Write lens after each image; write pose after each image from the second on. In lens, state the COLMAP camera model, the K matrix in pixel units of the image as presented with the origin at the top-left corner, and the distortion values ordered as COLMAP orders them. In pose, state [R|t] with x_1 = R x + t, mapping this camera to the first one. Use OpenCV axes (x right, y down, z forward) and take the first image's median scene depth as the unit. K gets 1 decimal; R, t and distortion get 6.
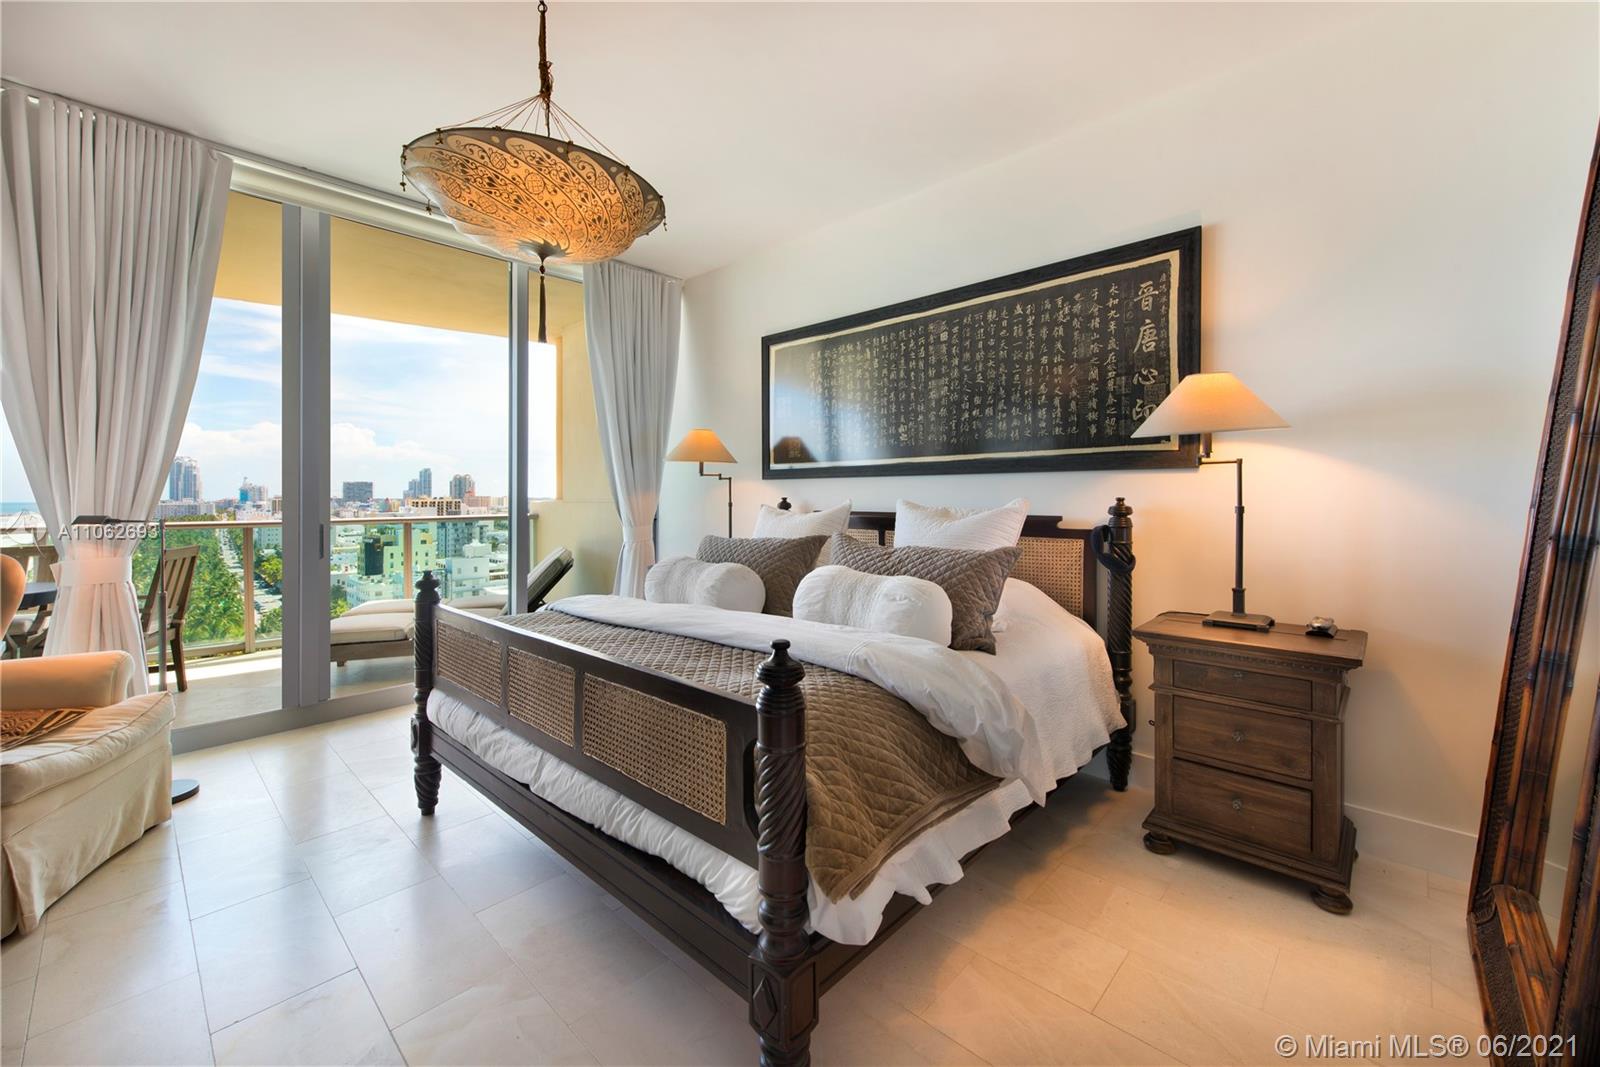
lens RADIAL K [[641.2, 0, 796.2], [0, 641.2, 493.2], [0, 0, 1]] dist [0.000058, -0.000501]
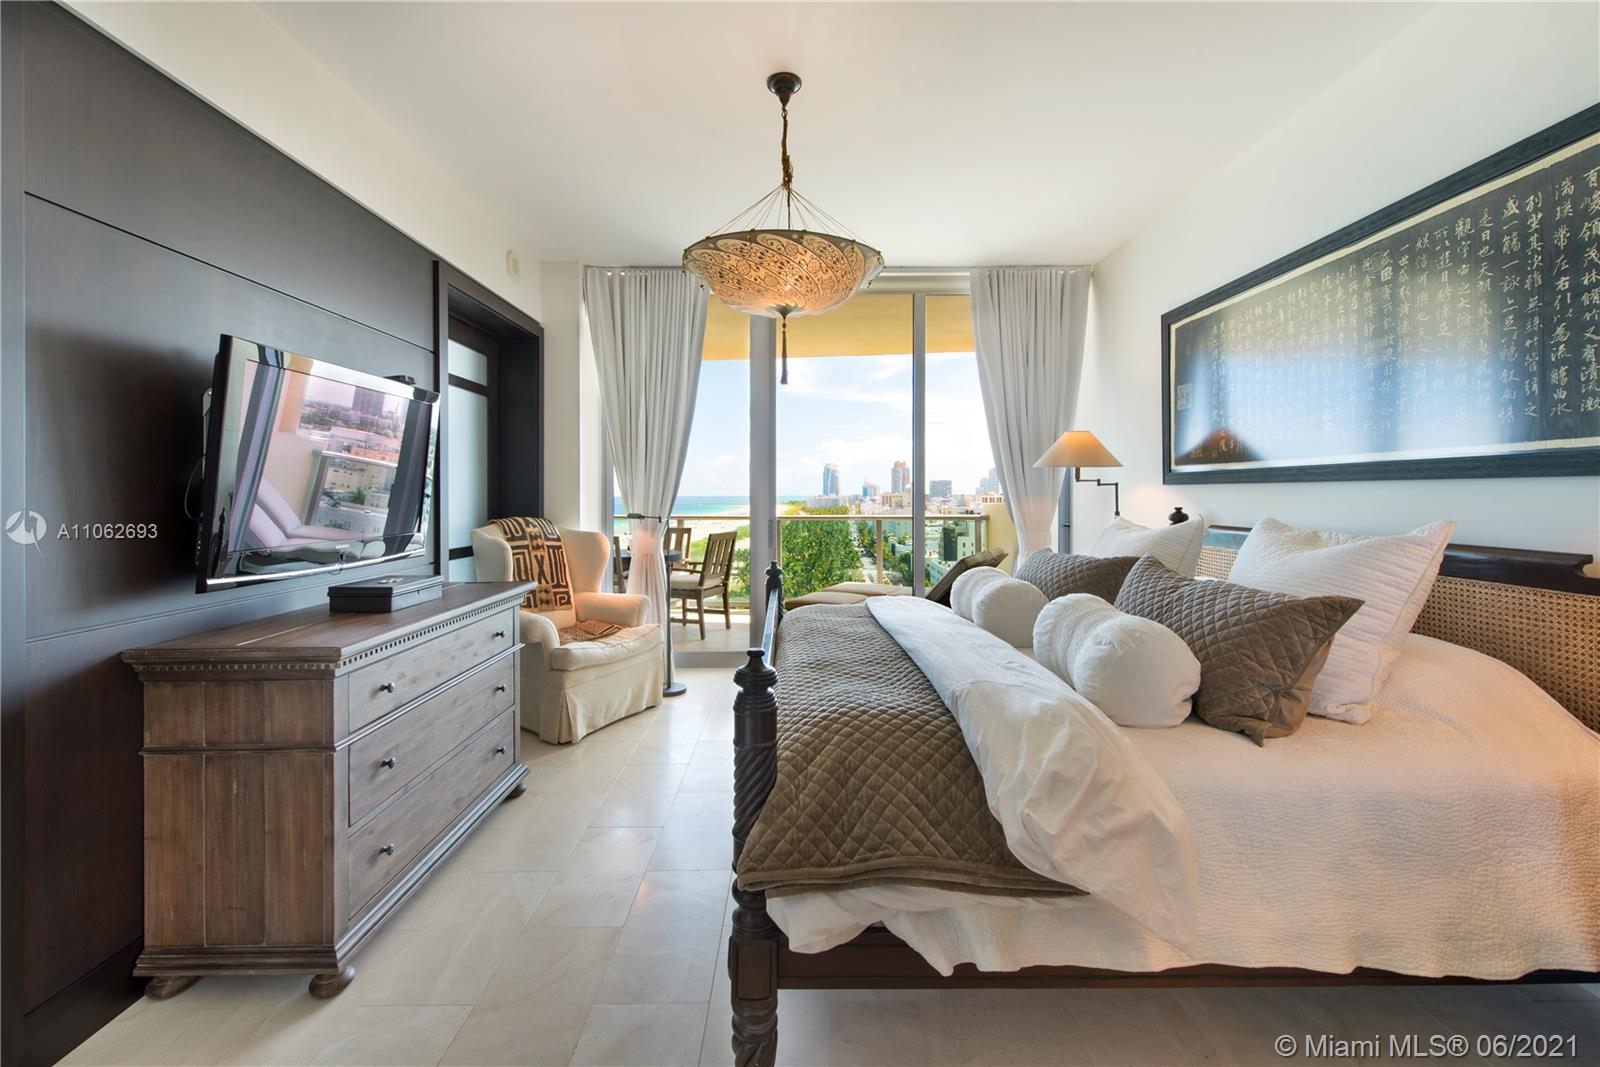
lens RADIAL K [[647.6, 0, 800.8], [0, 647.6, 490.2], [0, 0, 1]] dist [-0.000543, -0.003225]
pose [[0.695550, 0.000714, -0.718477, 0.320805], [0.000096, 0.999999, 0.001087, -0.021107], [0.718478, -0.000825, 0.695550, 0.098070]]
